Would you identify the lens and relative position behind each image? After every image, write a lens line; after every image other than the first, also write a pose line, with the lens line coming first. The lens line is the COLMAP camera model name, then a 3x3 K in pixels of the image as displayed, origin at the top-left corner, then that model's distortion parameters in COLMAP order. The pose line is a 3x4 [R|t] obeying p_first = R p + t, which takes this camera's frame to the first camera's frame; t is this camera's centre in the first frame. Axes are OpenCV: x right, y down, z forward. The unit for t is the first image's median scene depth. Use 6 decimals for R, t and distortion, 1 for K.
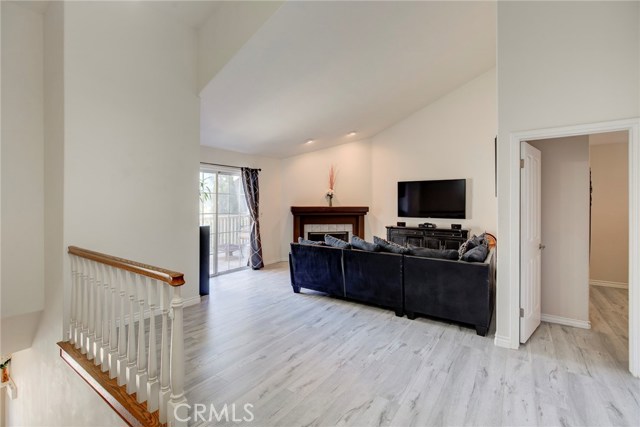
lens RADIAL K [[292.3, 0, 317.1], [0, 292.3, 203.3], [0, 0, 1]] dist [-0.011401, 0.003342]
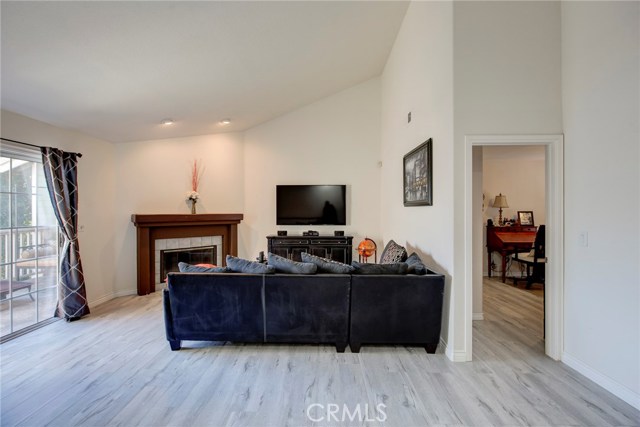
lens RADIAL K [[292.3, 0, 321.0], [0, 292.3, 209.7], [0, 0, 1]] dist [-0.011401, 0.003342]
pose [[0.828247, -0.001336, 0.560362, -0.119645], [0.001185, 0.999999, 0.000634, 0.000017], [-0.560362, 0.000139, 0.828248, 0.215954]]
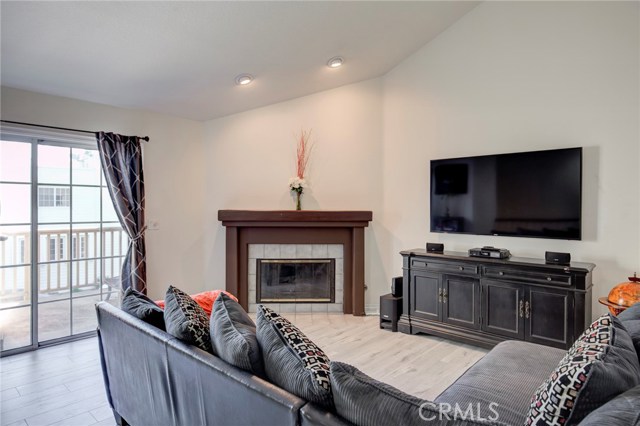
lens RADIAL K [[374.8, 0, 319.3], [0, 374.8, 209.2], [0, 0, 1]] dist [0.006251, -0.003074]
pose [[0.990866, 0.002683, -0.134827, 0.197214], [-0.001337, 0.999948, 0.010077, 0.002573], [0.134847, -0.009804, 0.990818, 0.391932]]
